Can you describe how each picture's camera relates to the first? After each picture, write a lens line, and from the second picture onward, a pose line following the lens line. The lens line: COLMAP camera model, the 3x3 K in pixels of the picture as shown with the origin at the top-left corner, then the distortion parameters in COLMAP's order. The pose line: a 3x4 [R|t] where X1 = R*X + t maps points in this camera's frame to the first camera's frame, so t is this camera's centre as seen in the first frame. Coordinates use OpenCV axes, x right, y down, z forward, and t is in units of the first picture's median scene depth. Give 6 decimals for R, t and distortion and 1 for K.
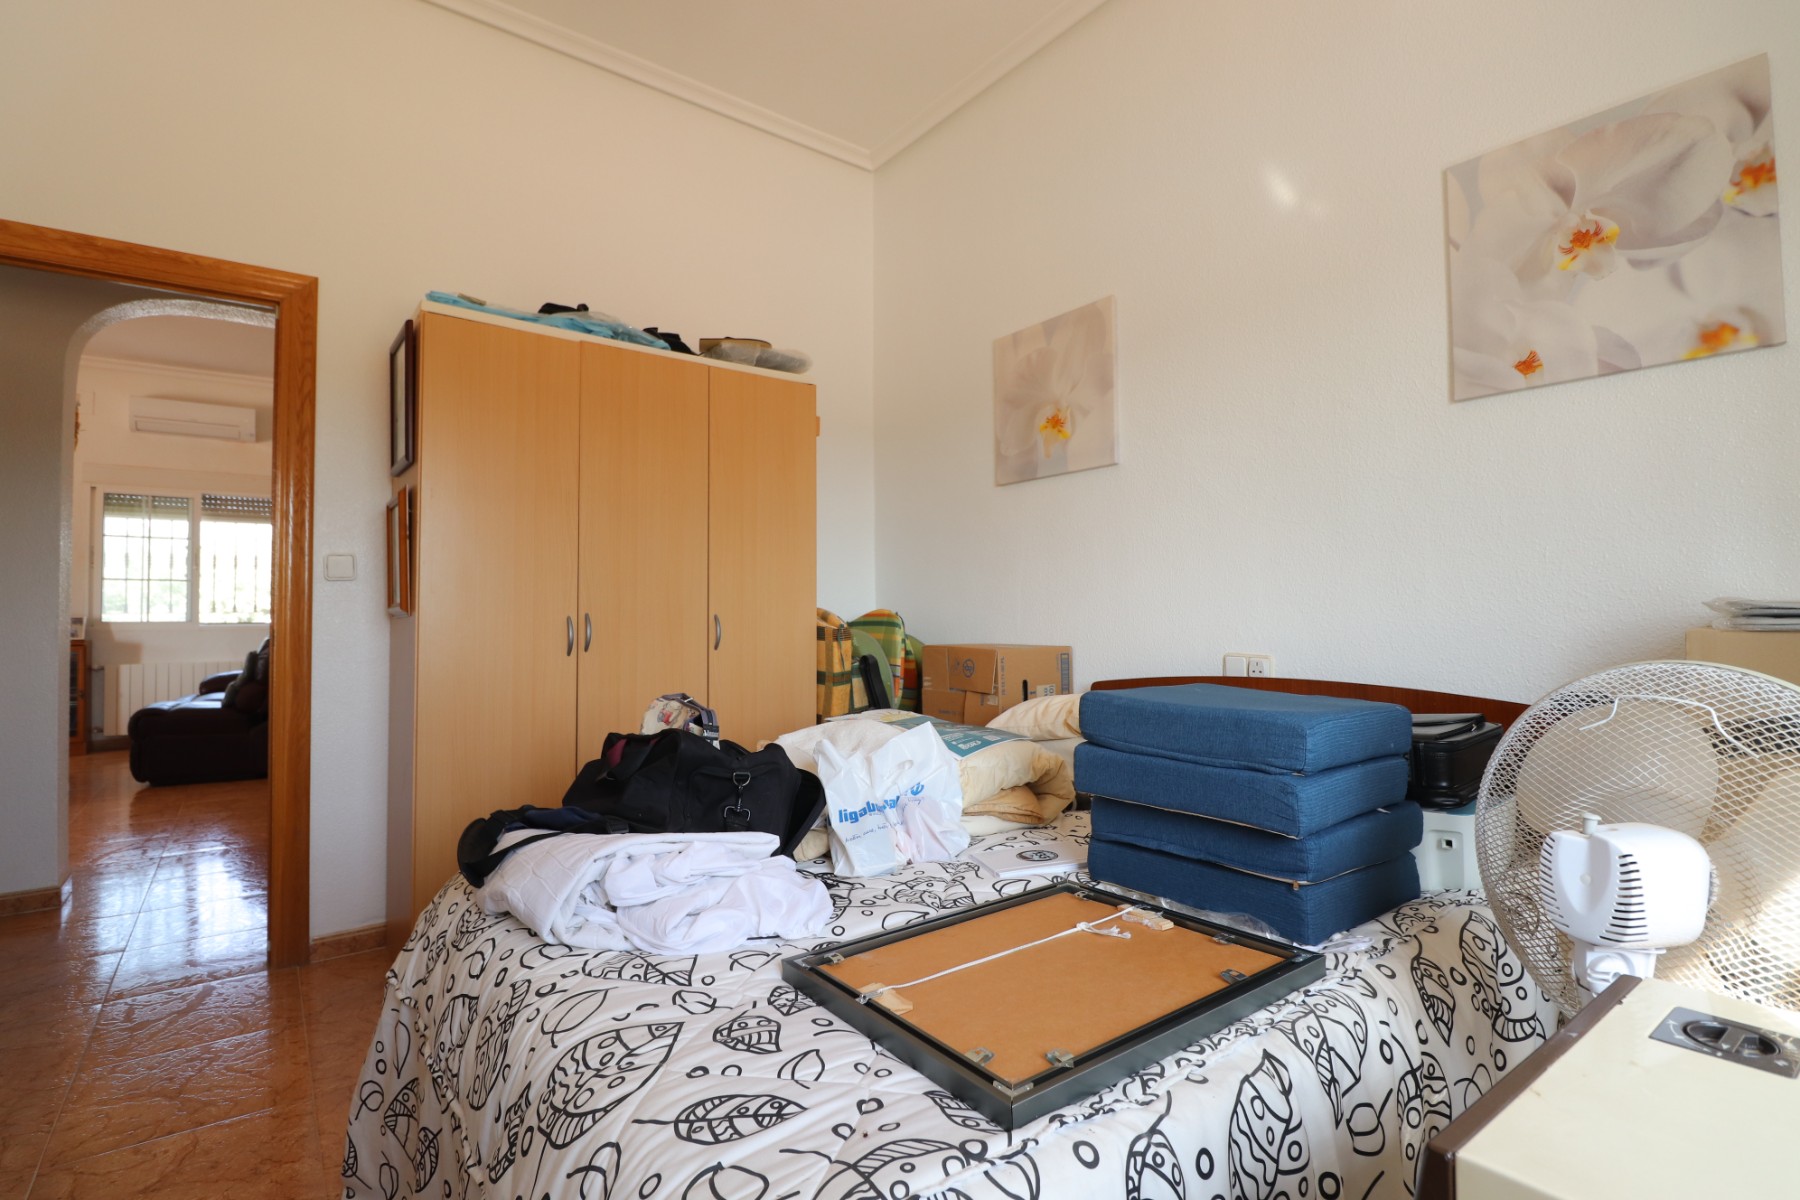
lens RADIAL K [[839.2, 0, 907.9], [0, 839.2, 588.0], [0, 0, 1]] dist [0.002968, -0.015456]
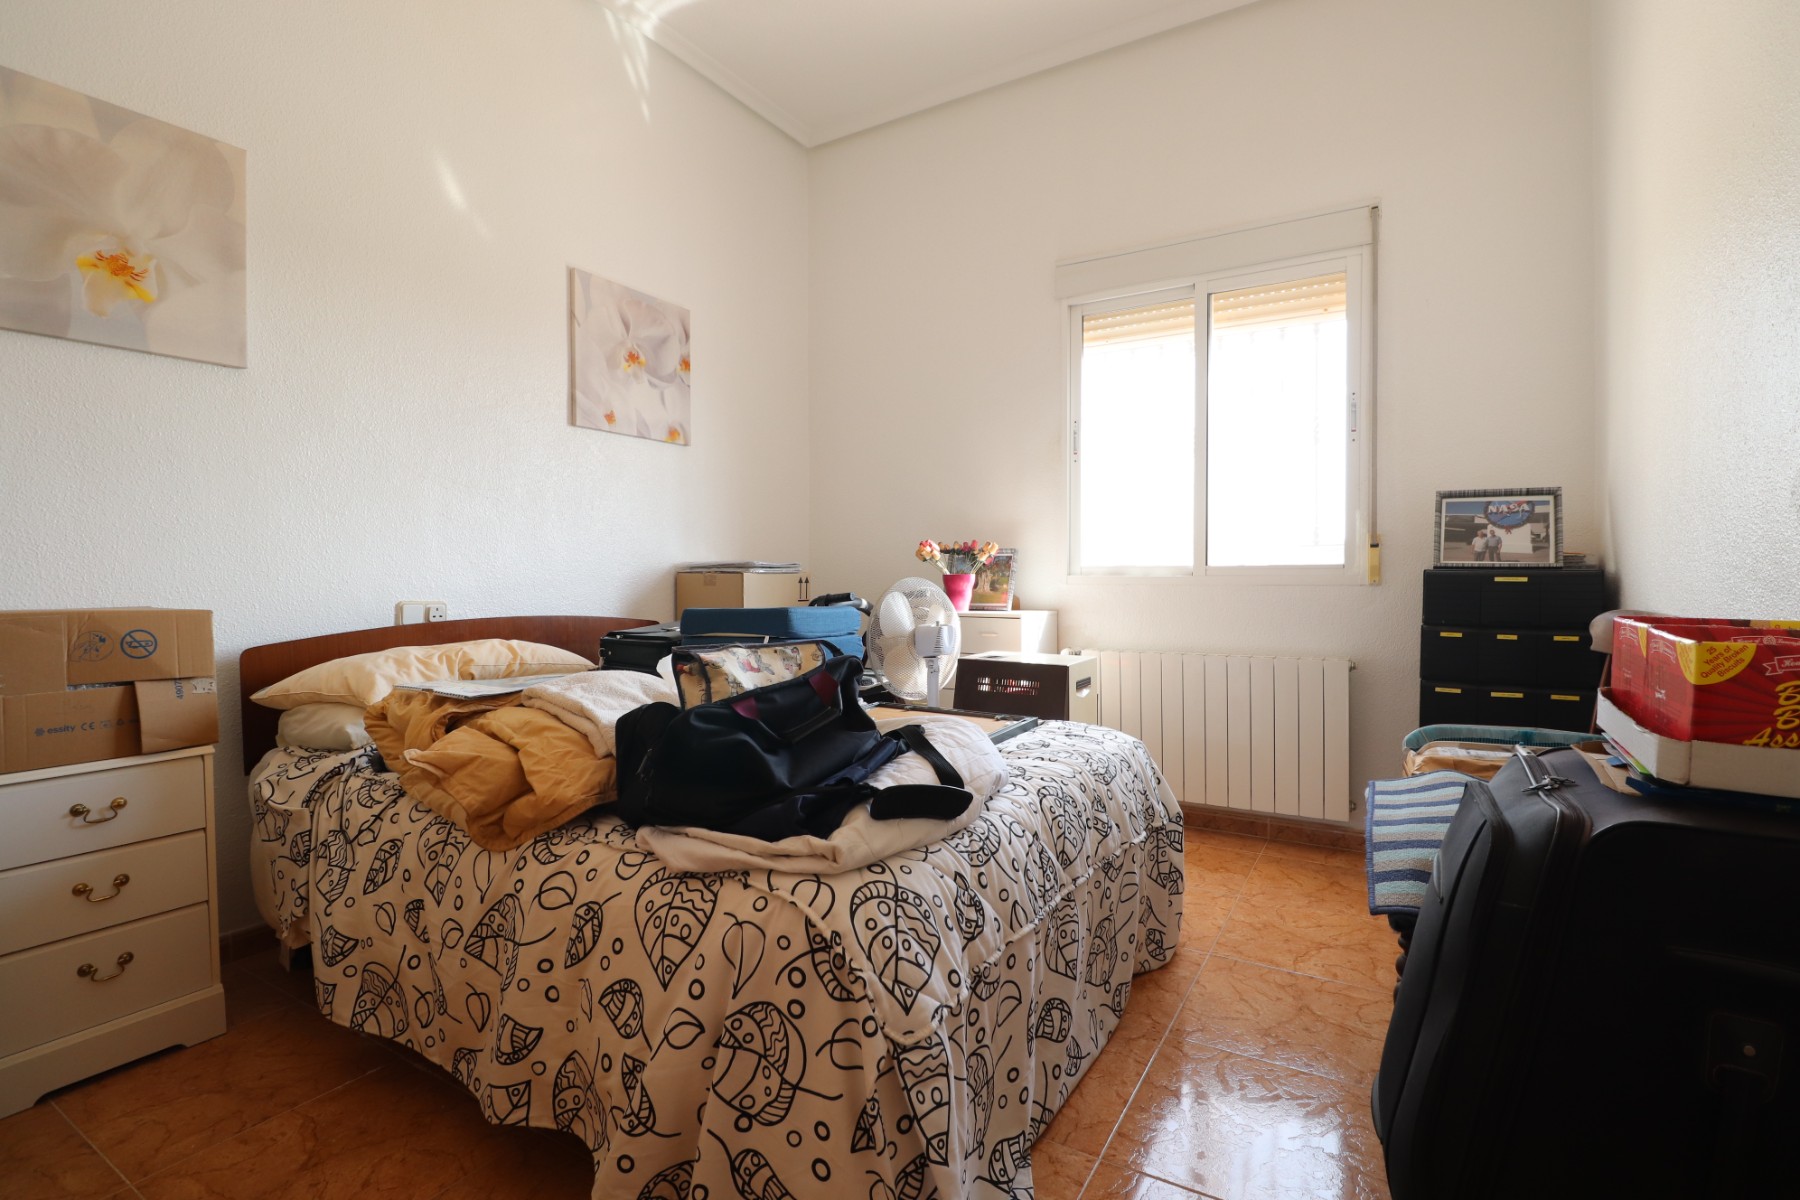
lens RADIAL K [[839.2, 0, 907.9], [0, 839.2, 588.0], [0, 0, 1]] dist [0.002968, -0.015456]
pose [[-0.366368, -0.016867, 0.930317, -0.849993], [-0.034582, 0.999392, 0.004500, 0.038353], [-0.929827, -0.030524, -0.366728, 0.844259]]
